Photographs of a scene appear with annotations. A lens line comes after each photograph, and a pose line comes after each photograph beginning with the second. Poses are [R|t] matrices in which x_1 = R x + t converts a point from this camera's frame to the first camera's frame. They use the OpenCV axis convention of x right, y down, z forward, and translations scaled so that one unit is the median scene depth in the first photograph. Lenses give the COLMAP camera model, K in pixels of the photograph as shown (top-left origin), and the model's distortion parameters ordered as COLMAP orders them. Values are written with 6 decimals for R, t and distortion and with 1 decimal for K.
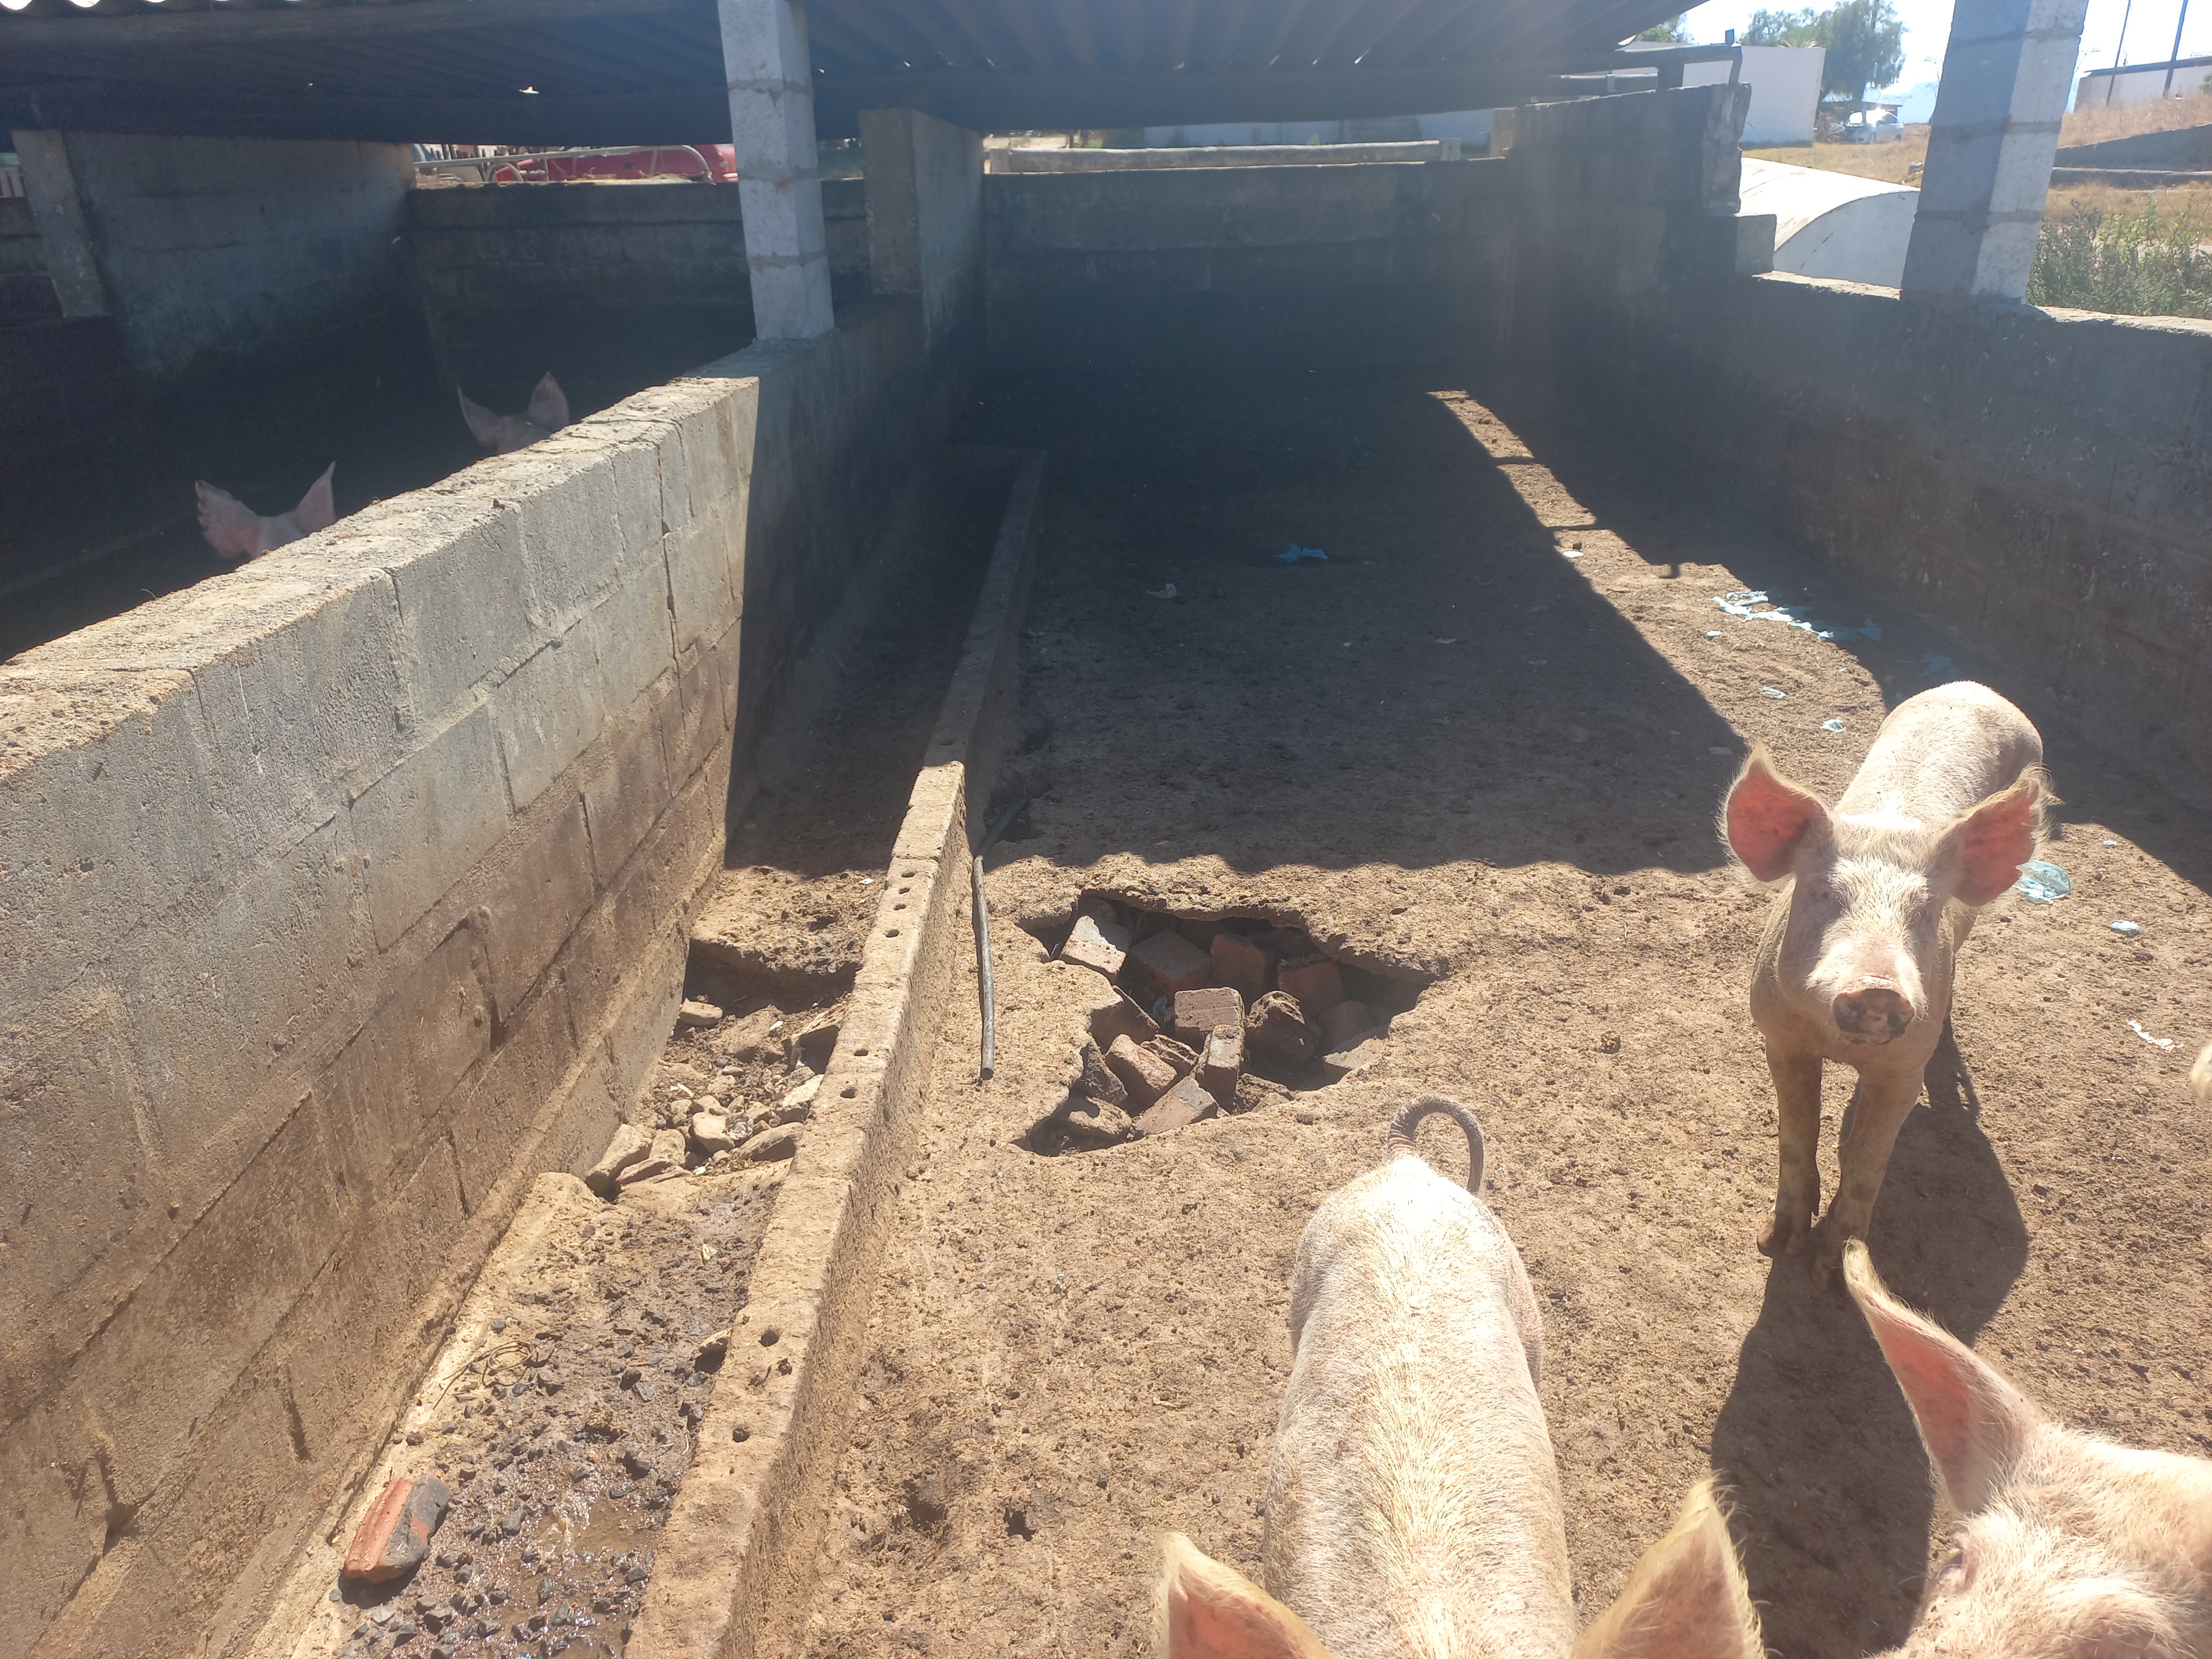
lens RADIAL K [[1605.8, 0, 1106.0], [0, 1605.8, 829.5], [0, 0, 1]] dist [0.028848, 0.003088]
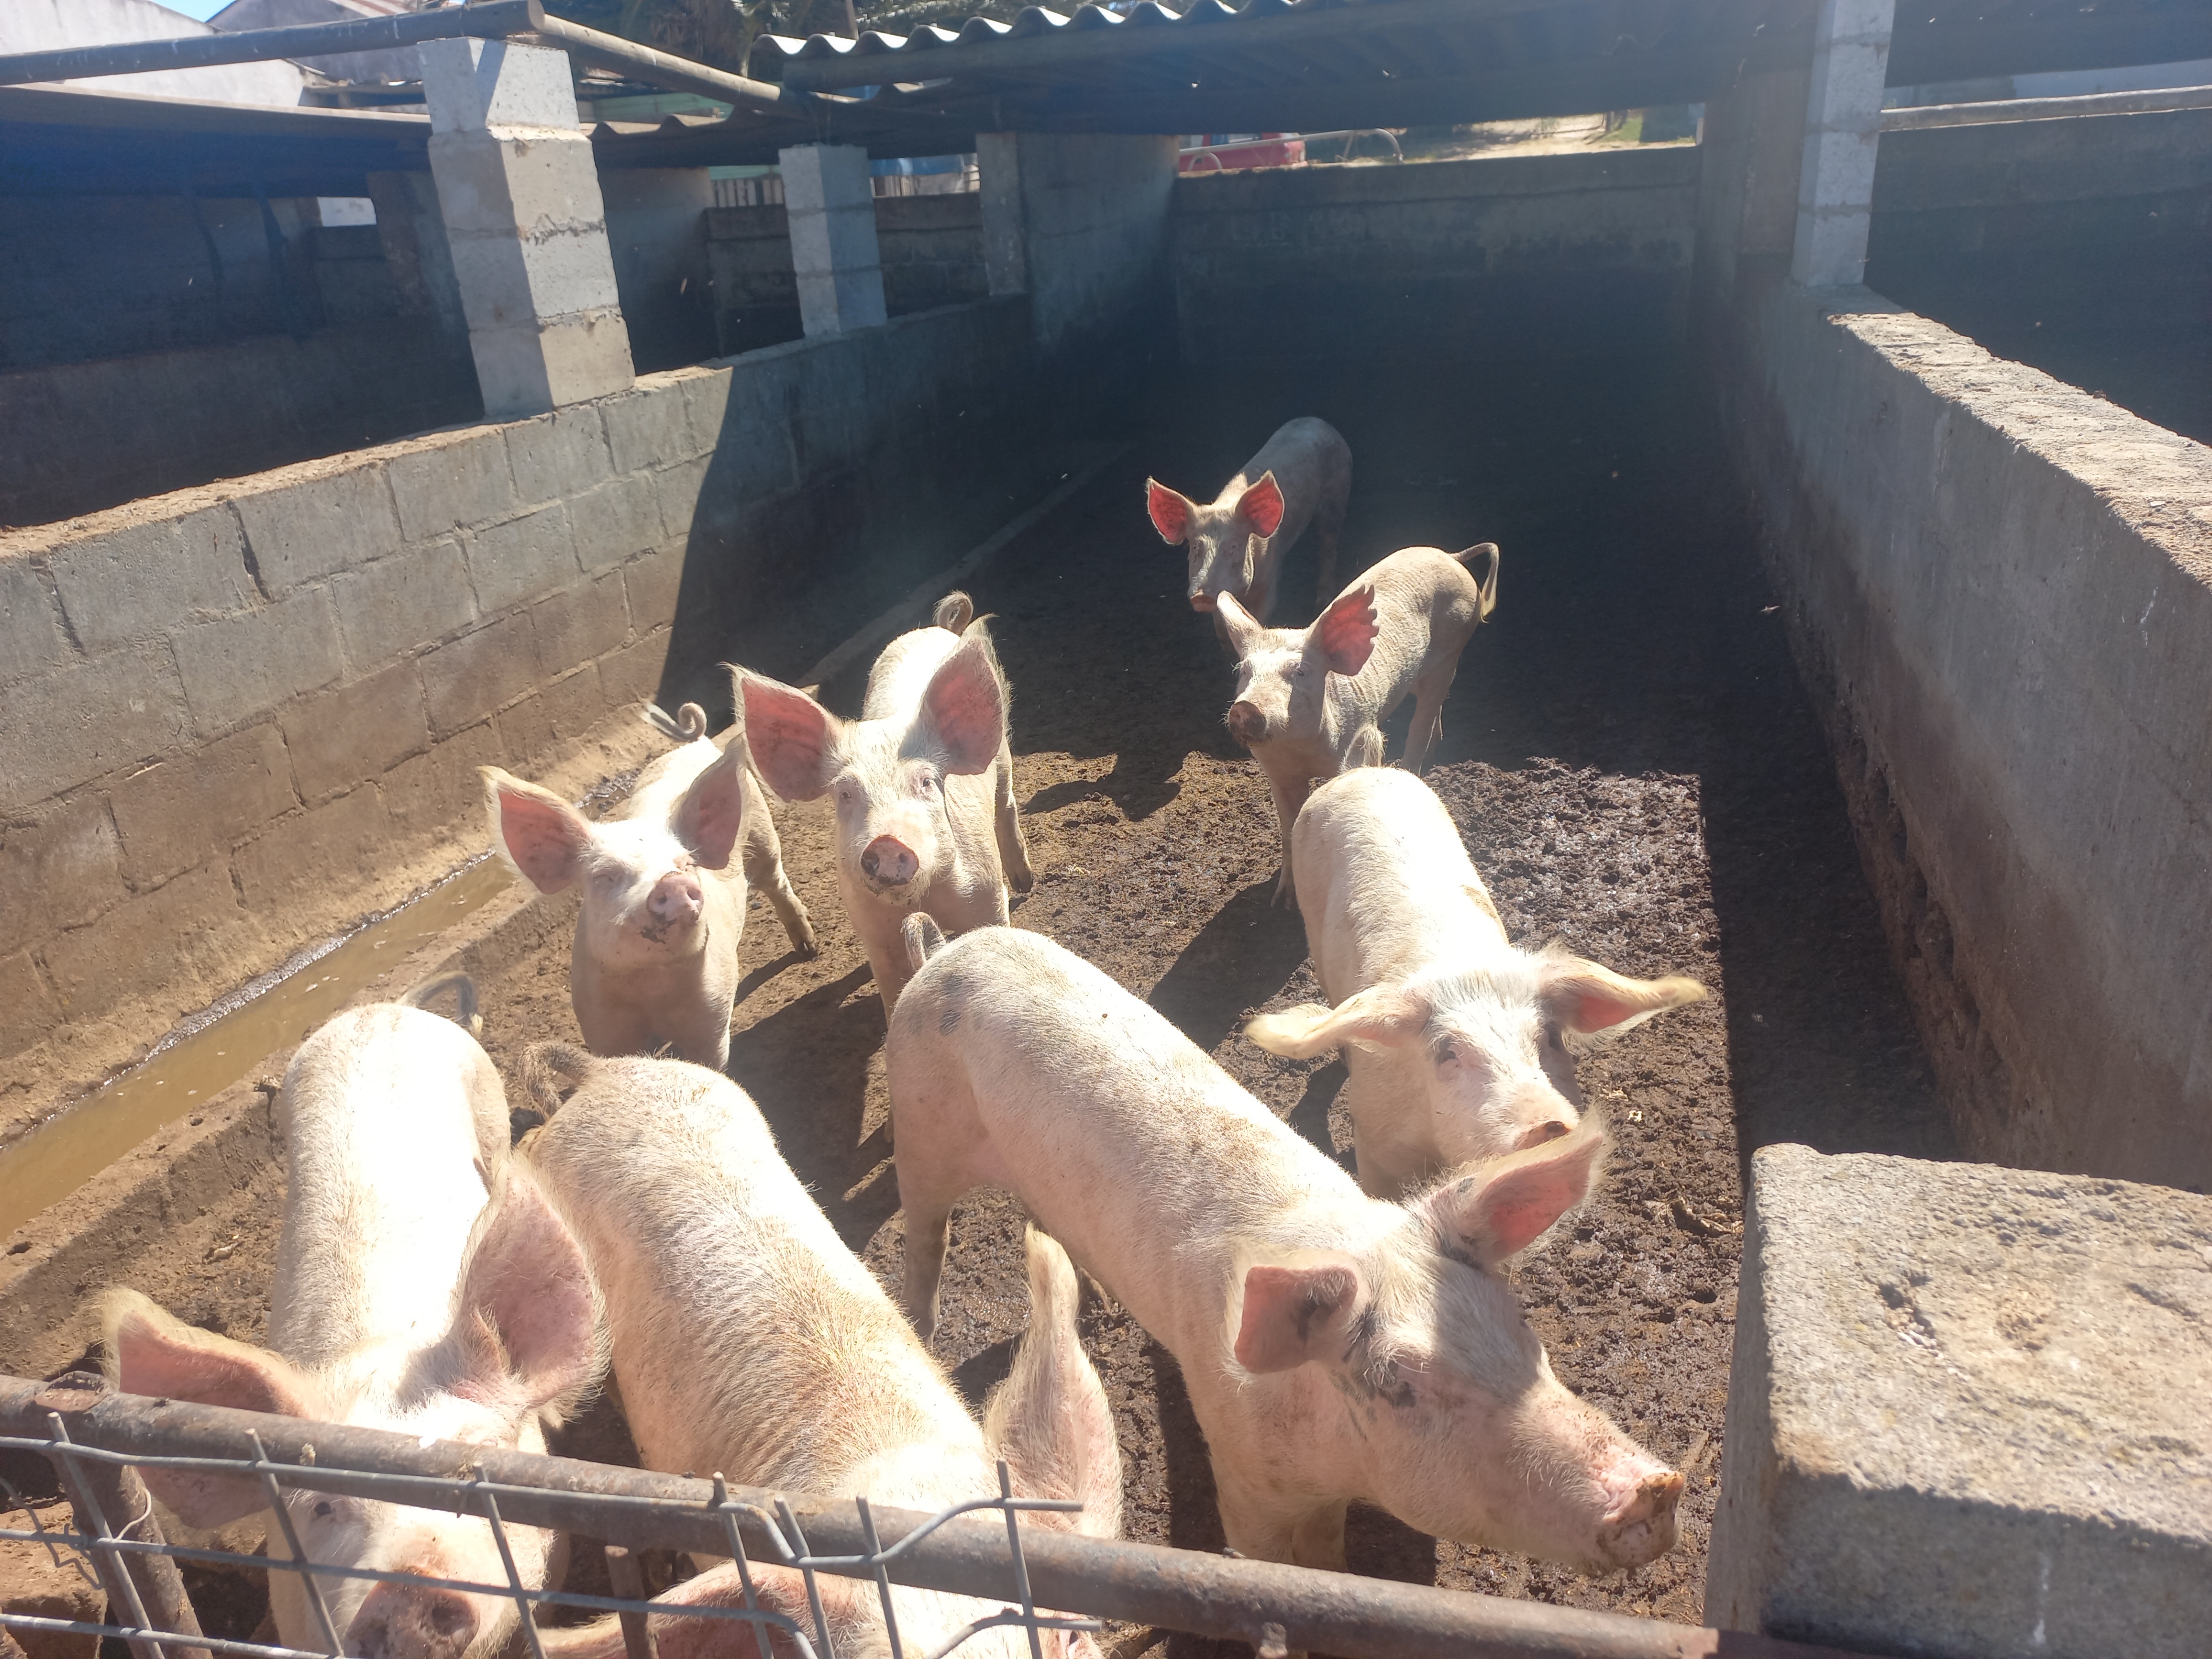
lens RADIAL K [[1605.8, 0, 1106.0], [0, 1605.8, 829.5], [0, 0, 1]] dist [0.028848, 0.003088]
pose [[0.968570, 0.067152, -0.239506, -0.394232], [-0.066141, 0.997735, 0.012266, 0.066563], [0.239787, 0.003961, 0.970817, -0.131715]]
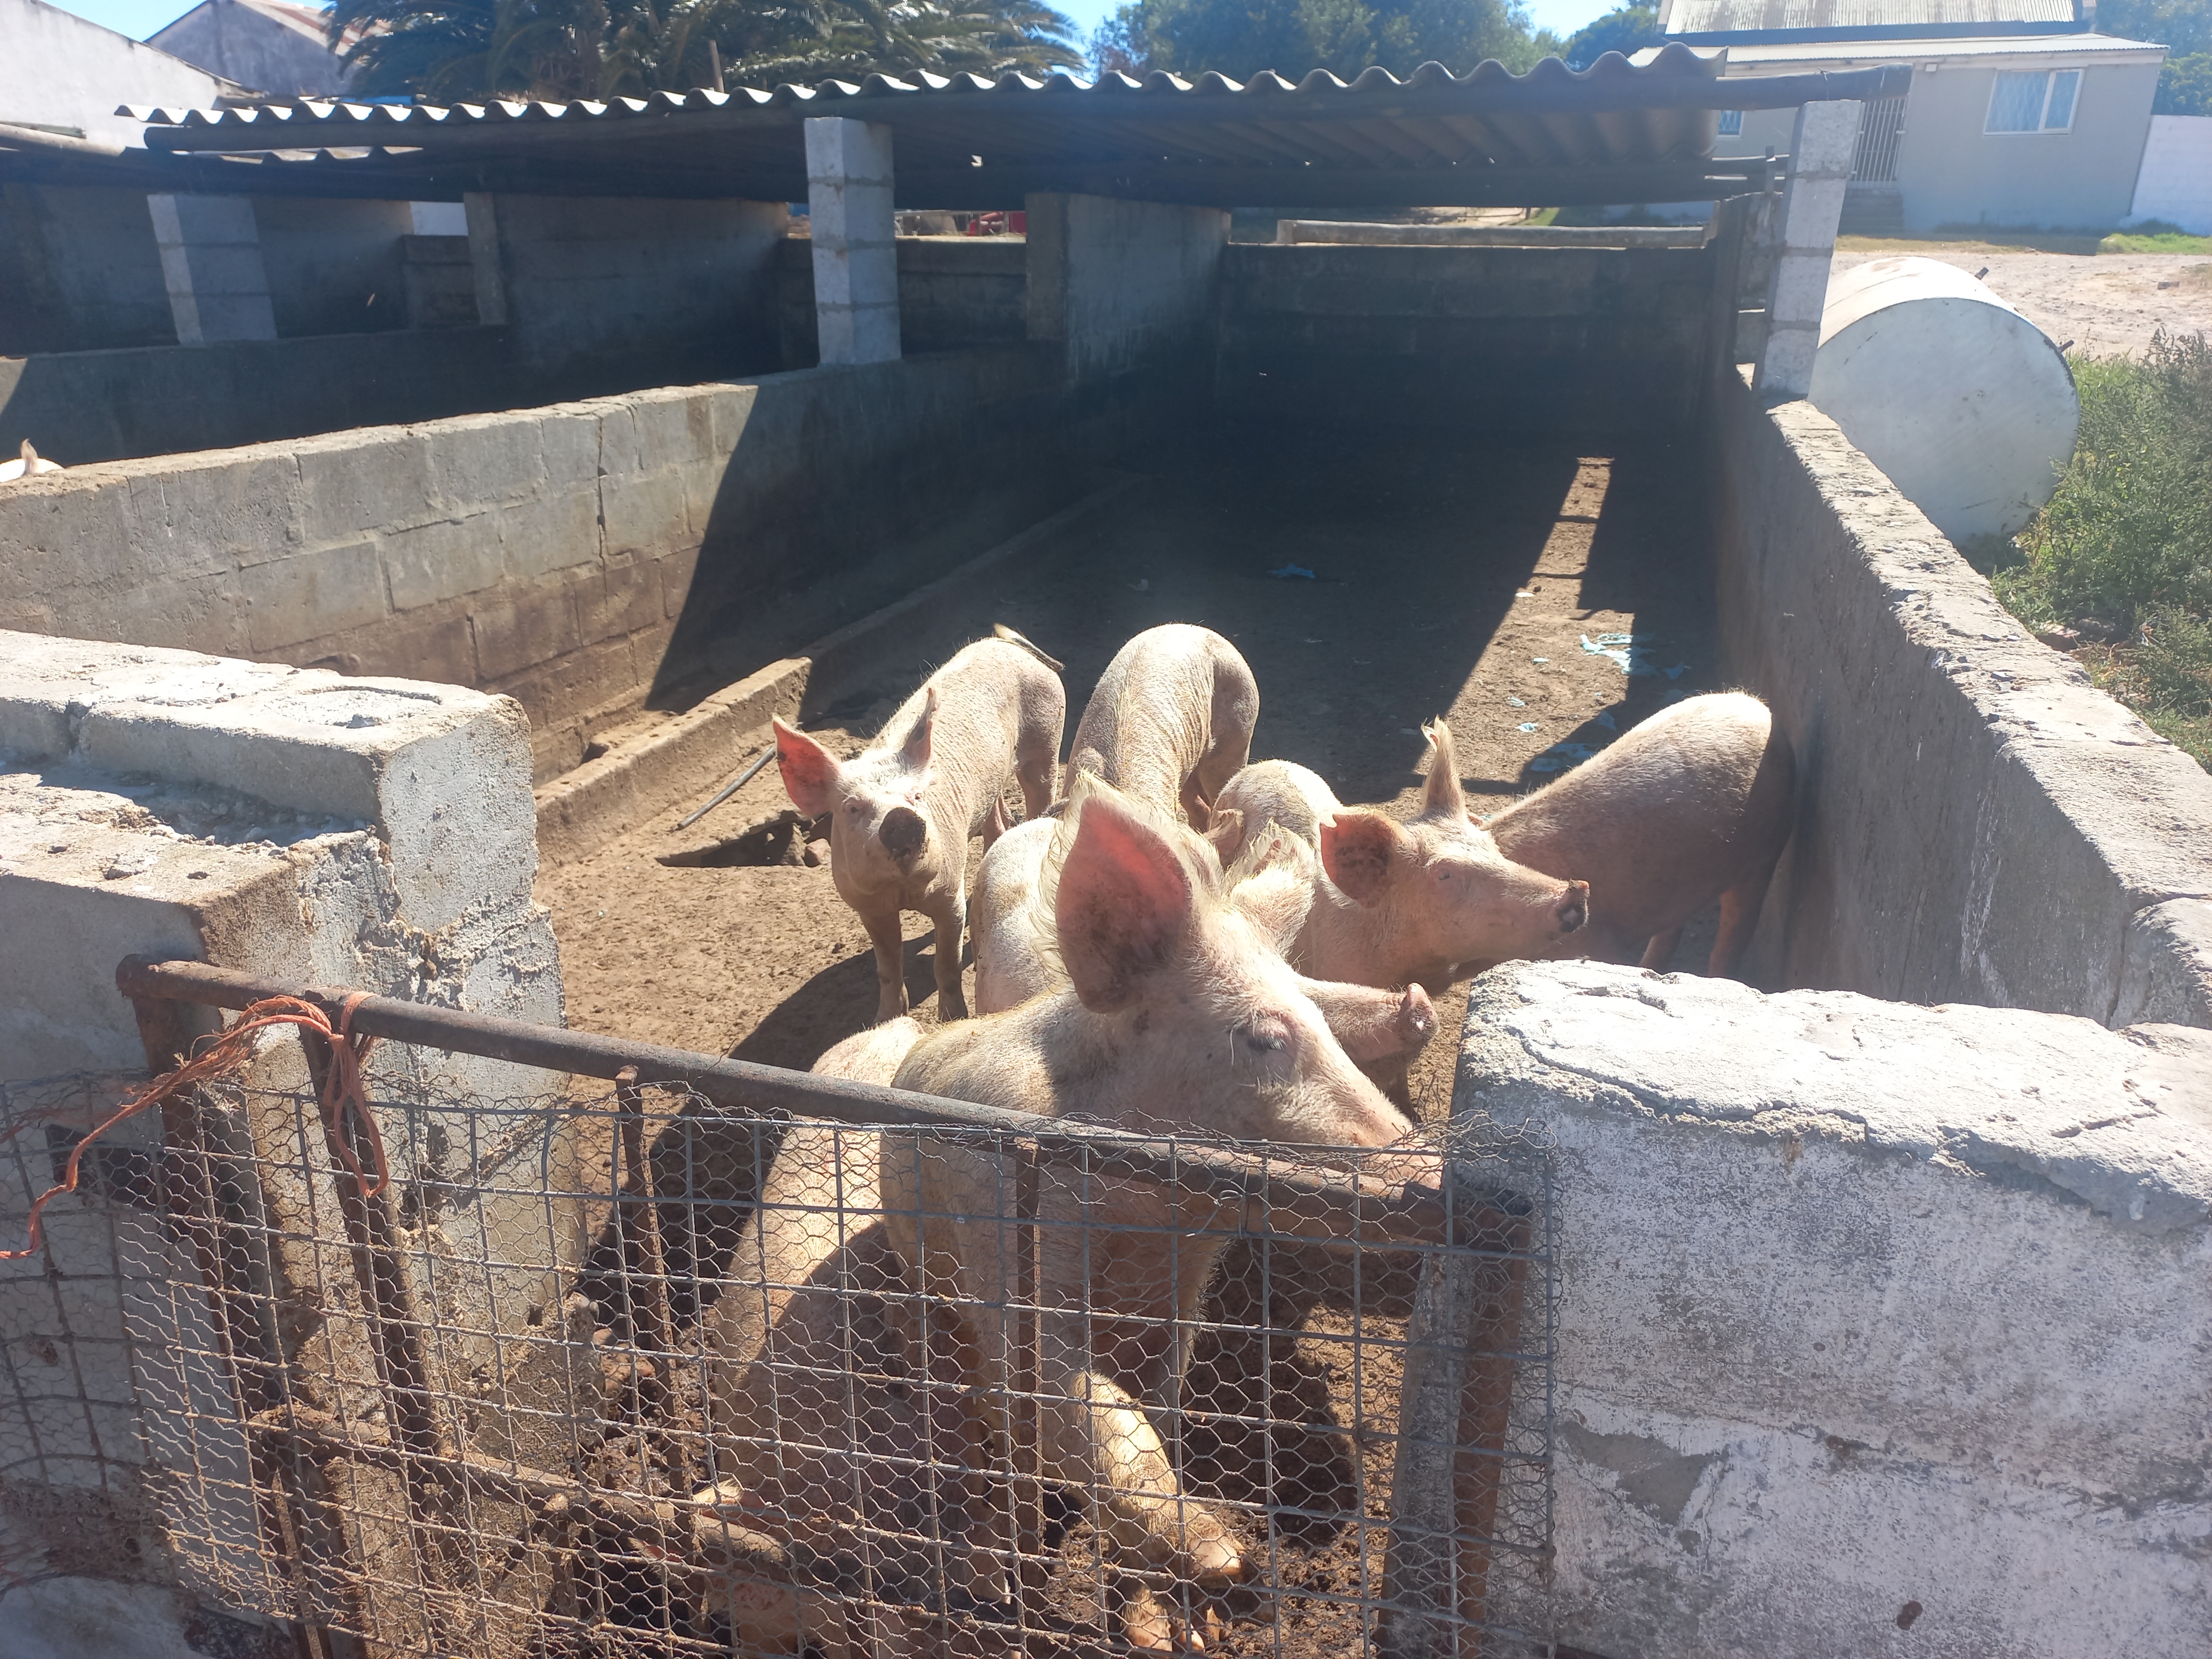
lens RADIAL K [[1607.4, 0, 1106.0], [0, 1607.4, 829.5], [0, 0, 1]] dist [0.073992, -0.100442]
pose [[0.951015, 0.139810, -0.275724, 0.463414], [-0.148221, 0.988906, -0.009796, 0.066925], [0.271296, 0.050185, 0.961187, -0.242078]]
